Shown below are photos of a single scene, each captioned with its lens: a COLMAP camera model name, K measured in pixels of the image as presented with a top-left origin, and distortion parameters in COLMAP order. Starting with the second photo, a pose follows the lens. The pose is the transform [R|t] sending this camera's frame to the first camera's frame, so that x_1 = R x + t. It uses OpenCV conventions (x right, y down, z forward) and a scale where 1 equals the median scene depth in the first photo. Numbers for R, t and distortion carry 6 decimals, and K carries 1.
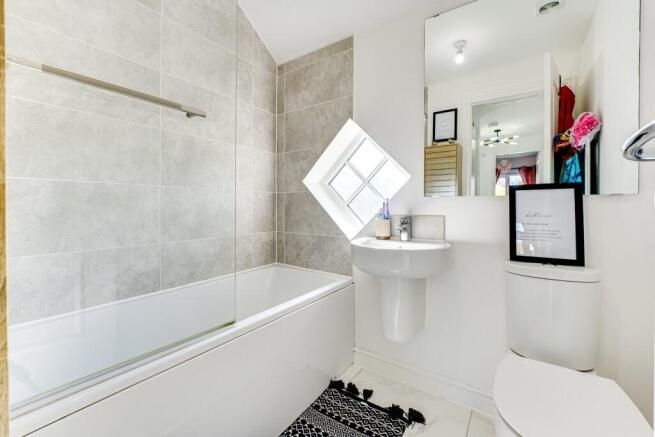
lens RADIAL K [[271.4, 0, 333.0], [0, 271.4, 210.3], [0, 0, 1]] dist [-0.015970, 0.000284]
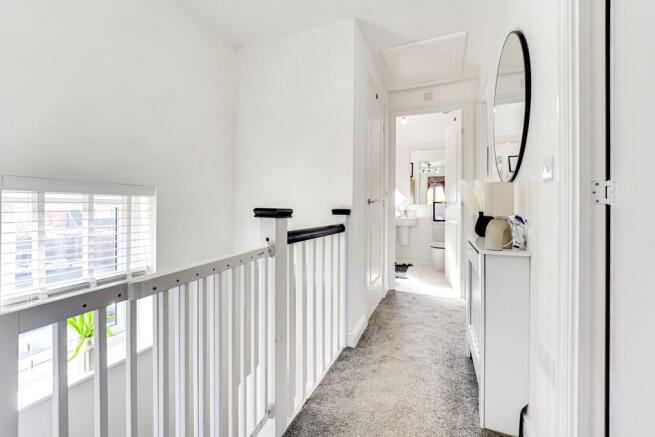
lens RADIAL K [[271.4, 0, 333.0], [0, 271.4, 210.3], [0, 0, 1]] dist [-0.015970, 0.000284]
pose [[0.977641, -0.003059, 0.210260, -0.650058], [0.002560, 0.999993, 0.002643, 0.007870], [-0.210267, -0.002045, 0.977642, -1.036691]]
